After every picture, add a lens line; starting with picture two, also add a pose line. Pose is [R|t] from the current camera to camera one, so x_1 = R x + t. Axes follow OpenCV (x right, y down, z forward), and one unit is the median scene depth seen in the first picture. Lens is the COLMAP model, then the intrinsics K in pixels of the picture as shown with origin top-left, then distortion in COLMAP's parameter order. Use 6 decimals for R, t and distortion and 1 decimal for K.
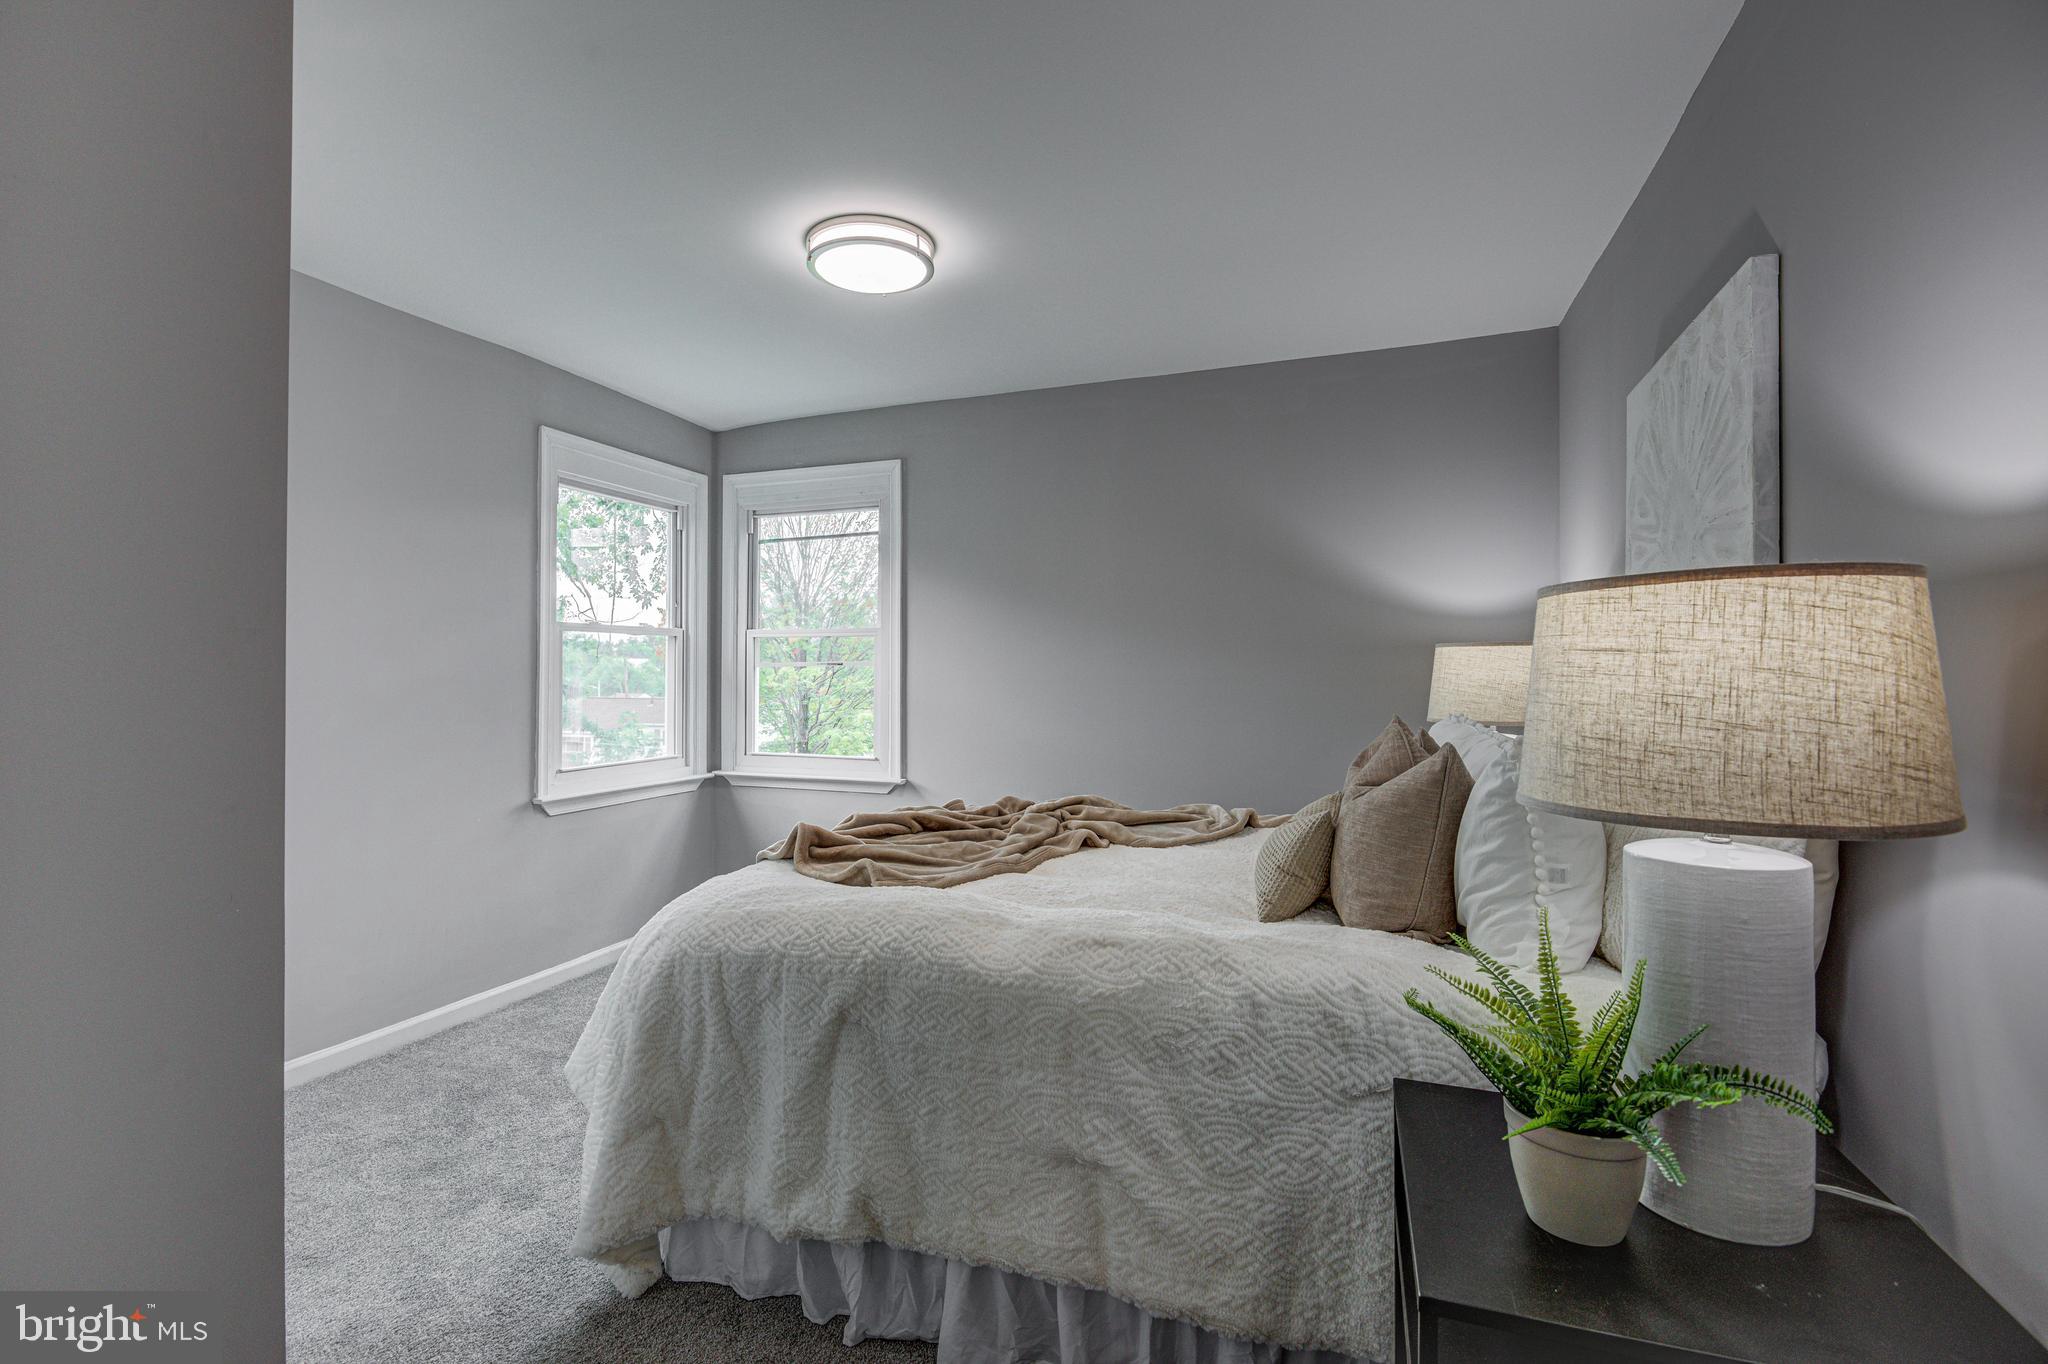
lens RADIAL K [[940.2, 0, 1013.6], [0, 940.2, 677.3], [0, 0, 1]] dist [0.000586, -0.000199]
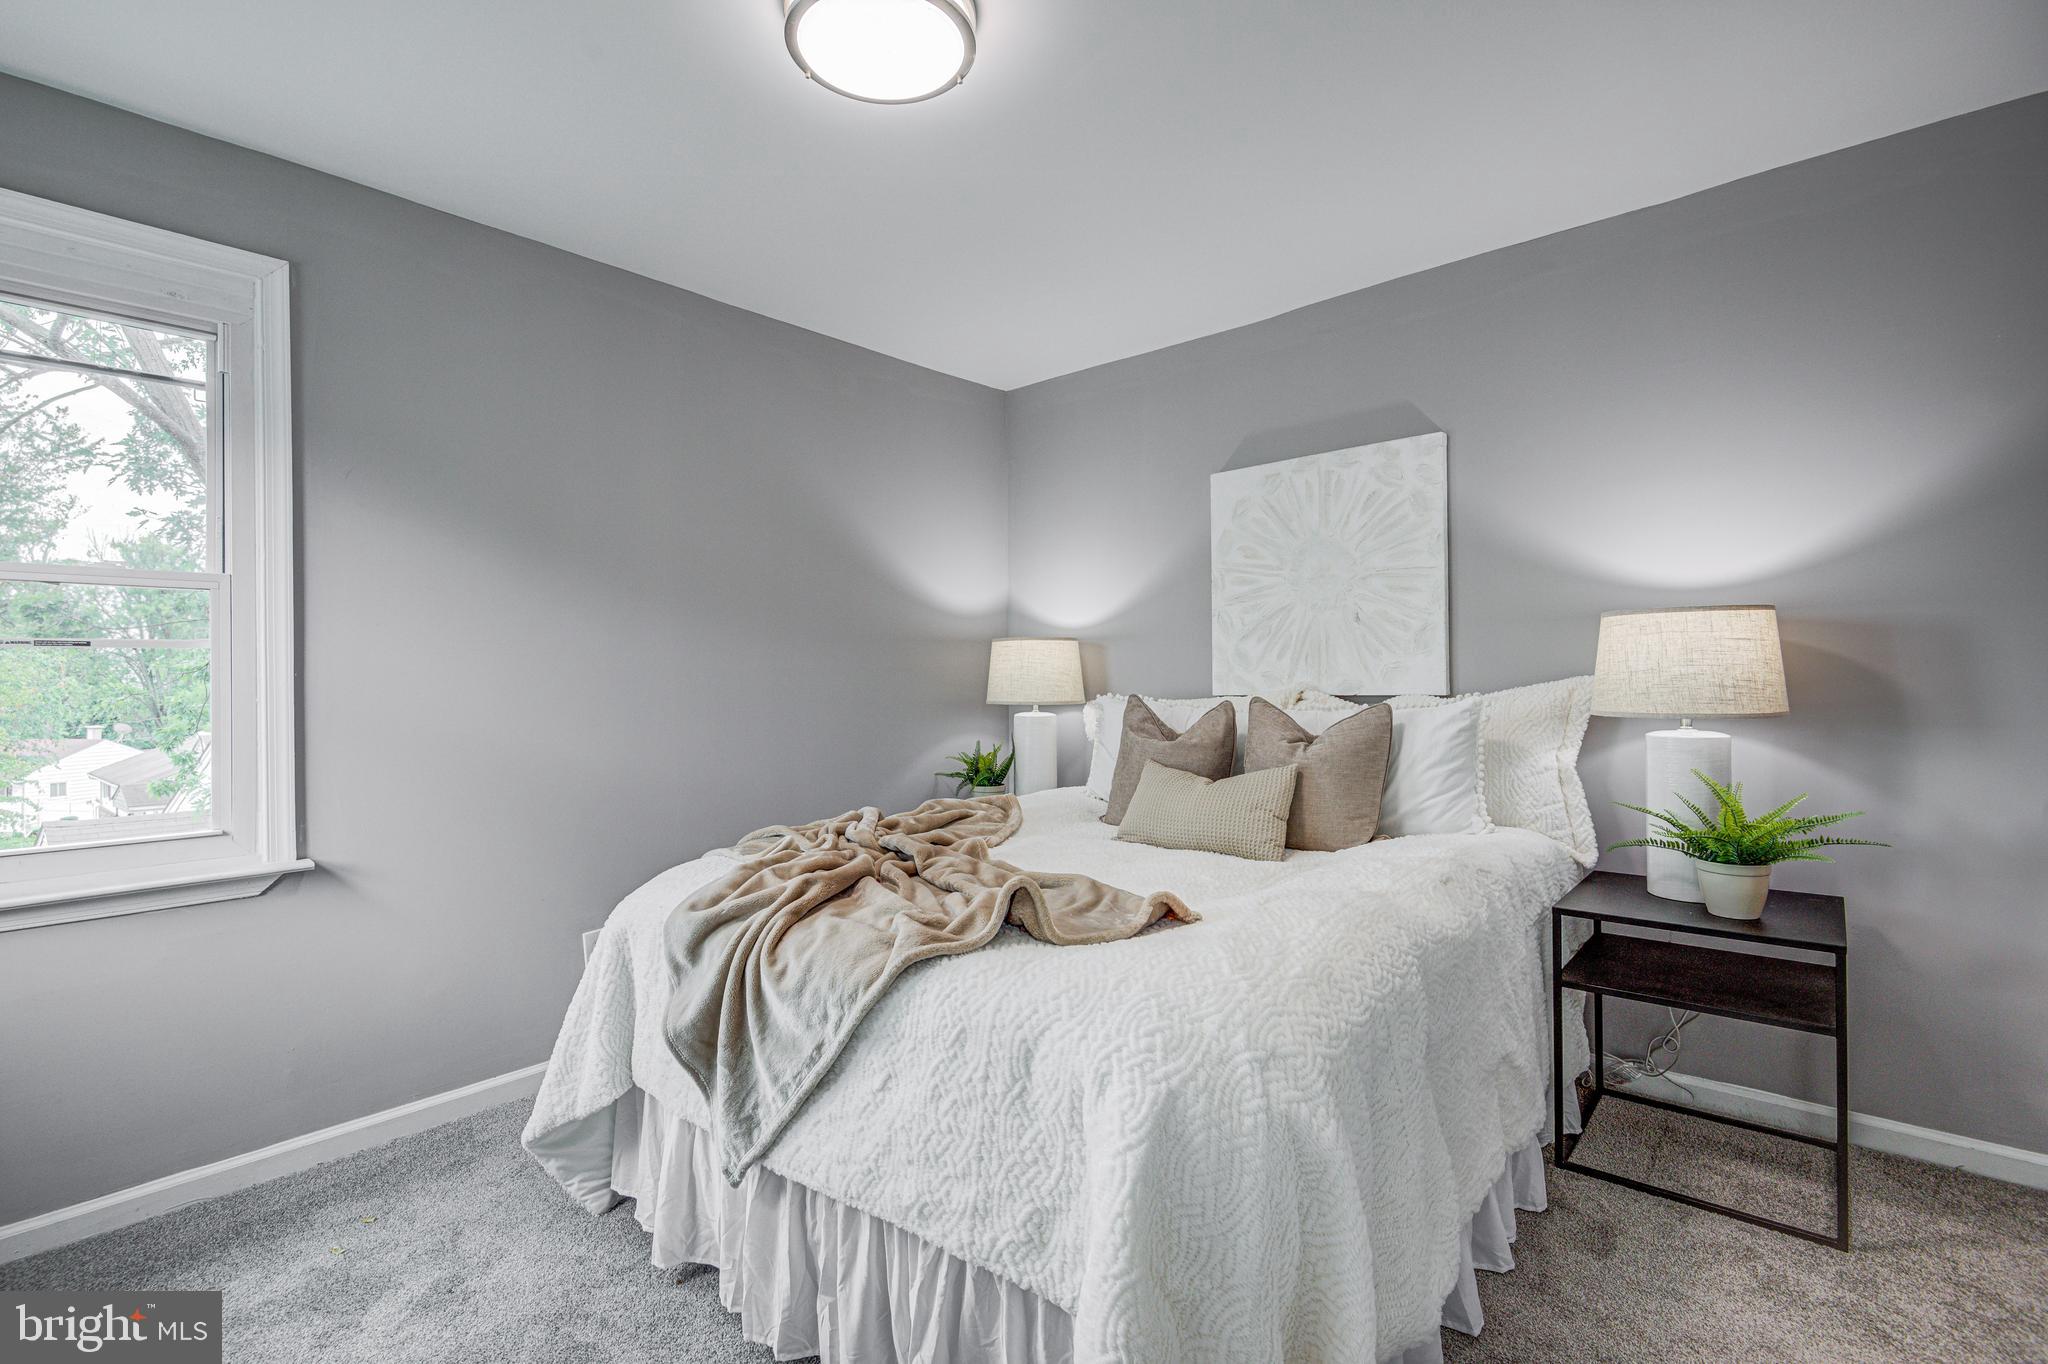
lens RADIAL K [[940.2, 0, 1013.6], [0, 940.2, 677.3], [0, 0, 1]] dist [0.000586, -0.000199]
pose [[0.365140, -0.008374, 0.930915, -0.473416], [0.013040, 0.999907, 0.003880, 0.006840], [-0.930861, 0.010722, 0.365216, 0.426164]]
